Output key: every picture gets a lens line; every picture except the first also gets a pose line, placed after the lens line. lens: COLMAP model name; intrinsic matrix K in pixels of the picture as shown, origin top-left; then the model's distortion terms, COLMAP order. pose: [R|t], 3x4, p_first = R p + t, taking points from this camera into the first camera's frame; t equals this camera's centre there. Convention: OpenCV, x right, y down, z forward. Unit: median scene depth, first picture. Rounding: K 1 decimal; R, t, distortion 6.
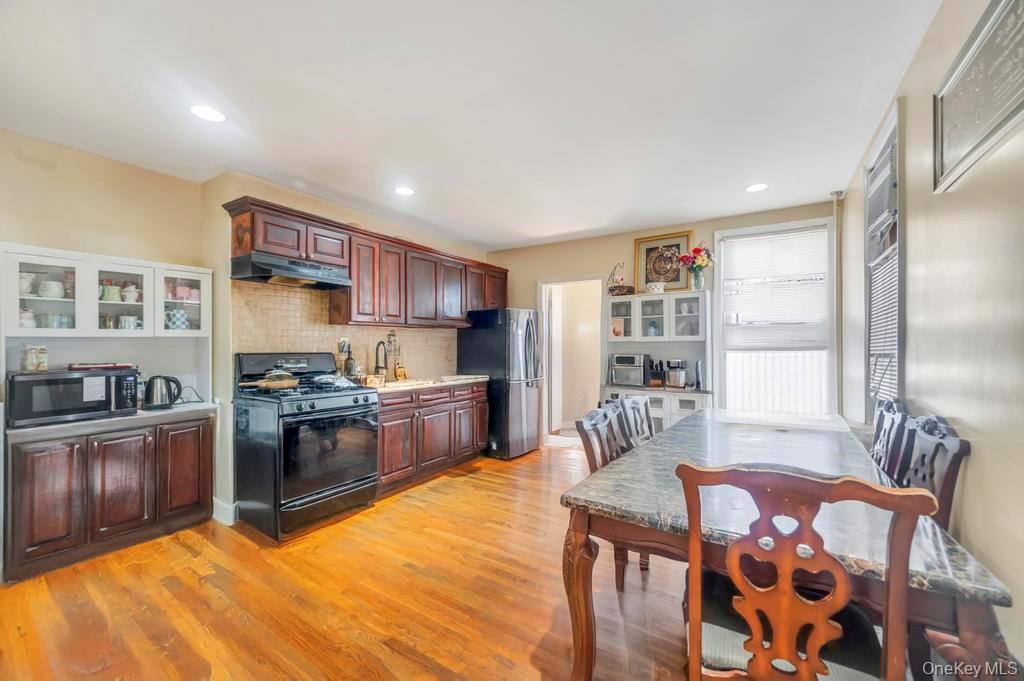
lens RADIAL K [[407.0, 0, 509.6], [0, 407.0, 342.0], [0, 0, 1]] dist [-0.000489, -0.000068]
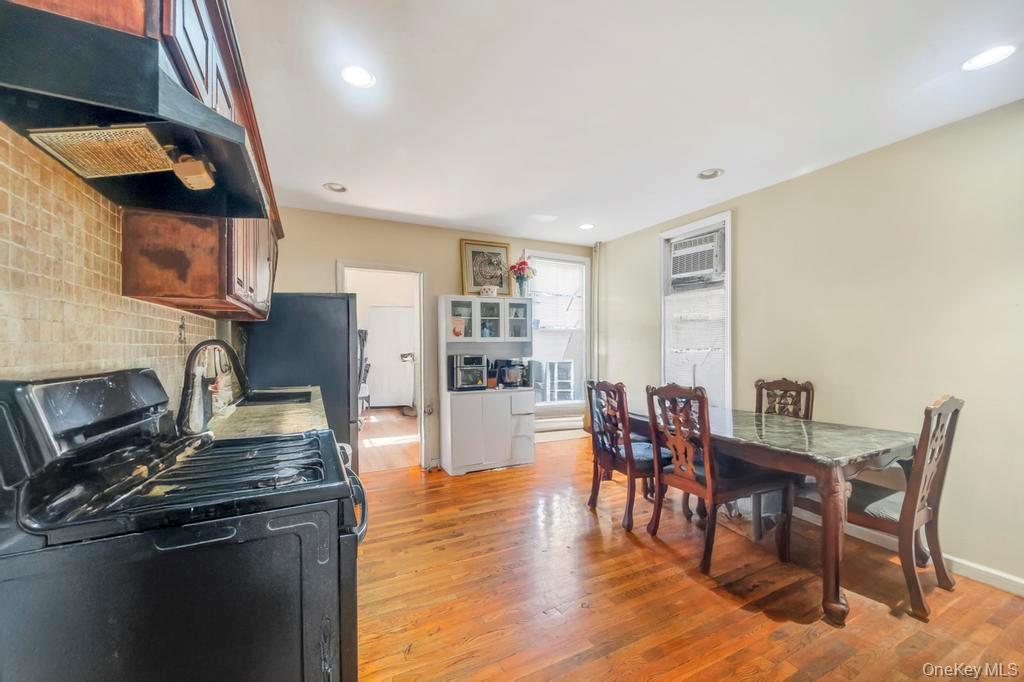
lens RADIAL K [[407.0, 0, 509.6], [0, 407.0, 342.5], [0, 0, 1]] dist [-0.000489, -0.000068]
pose [[0.512955, 0.006059, 0.858394, -0.518861], [-0.001116, 0.999979, -0.006392, 0.006229], [-0.858415, 0.002321, 0.512951, 0.421598]]
